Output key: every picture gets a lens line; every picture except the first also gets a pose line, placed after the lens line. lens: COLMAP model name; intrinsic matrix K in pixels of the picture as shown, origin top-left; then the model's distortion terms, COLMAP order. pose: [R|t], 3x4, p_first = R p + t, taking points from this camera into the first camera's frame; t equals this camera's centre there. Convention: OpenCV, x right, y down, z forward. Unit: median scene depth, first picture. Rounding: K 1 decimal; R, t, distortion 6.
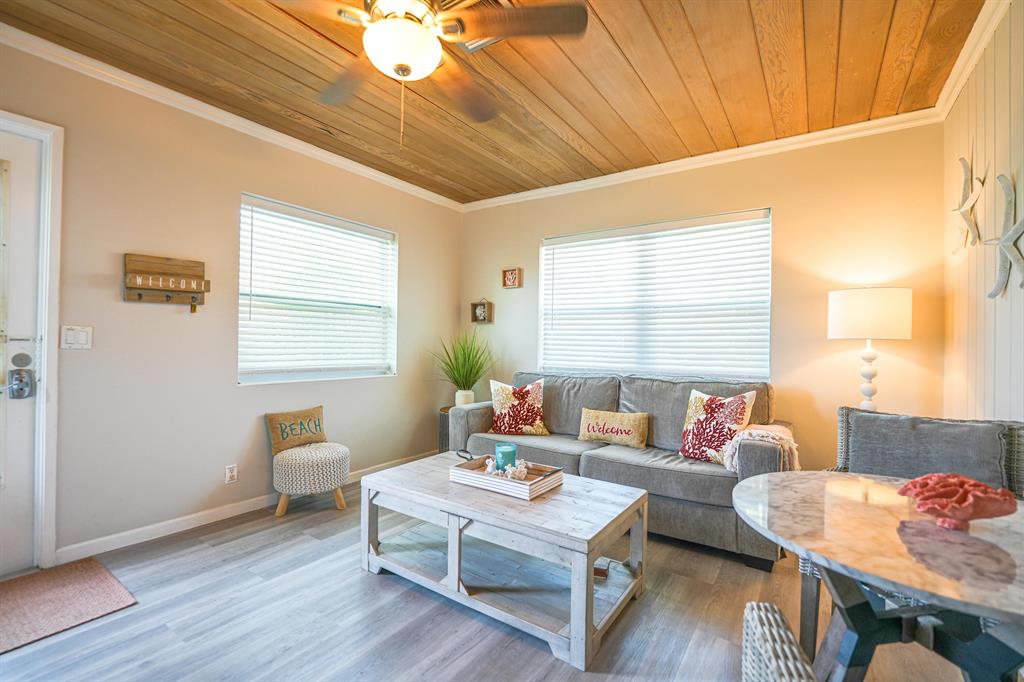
lens RADIAL K [[449.8, 0, 509.1], [0, 449.8, 342.5], [0, 0, 1]] dist [-0.016005, 0.000196]
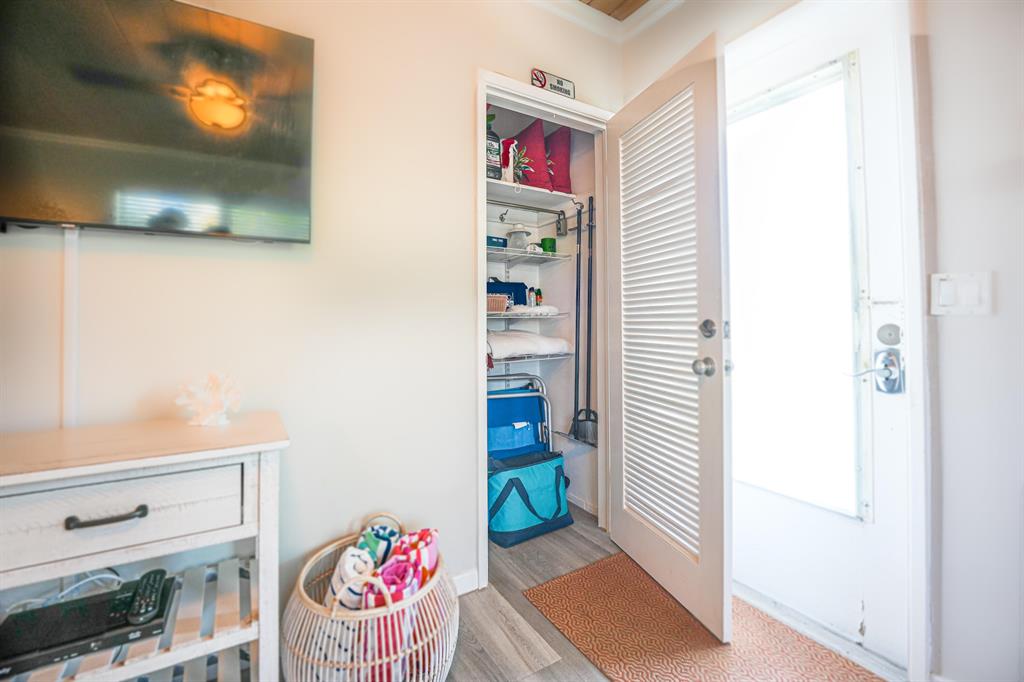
lens RADIAL K [[427.4, 0, 501.7], [0, 427.4, 309.2], [0, 0, 1]] dist [-0.024571, 0.001153]
pose [[-0.416237, -0.036672, -0.908516, -0.212988], [-0.002799, 0.999233, -0.039052, 0.019118], [0.909252, -0.013712, -0.416020, 0.497161]]
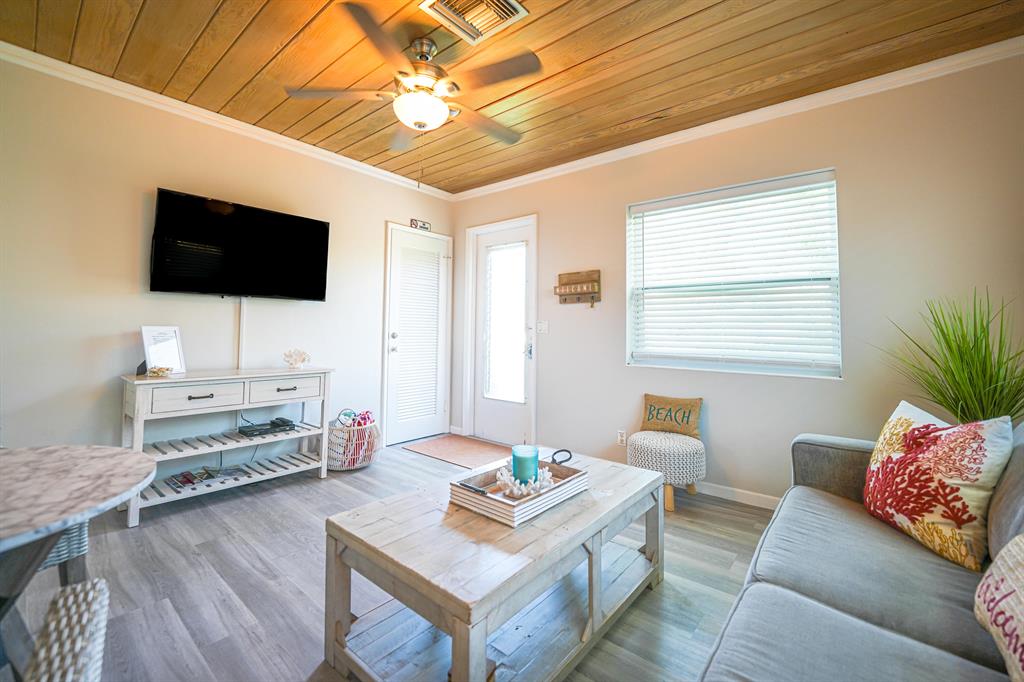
lens RADIAL K [[427.4, 0, 501.7], [0, 427.4, 309.2], [0, 0, 1]] dist [-0.024571, 0.001153]
pose [[-0.097805, -0.065764, -0.993030, 0.517462], [-0.013859, 0.997808, -0.064715, 0.022448], [0.995109, 0.007433, -0.098502, 0.706671]]
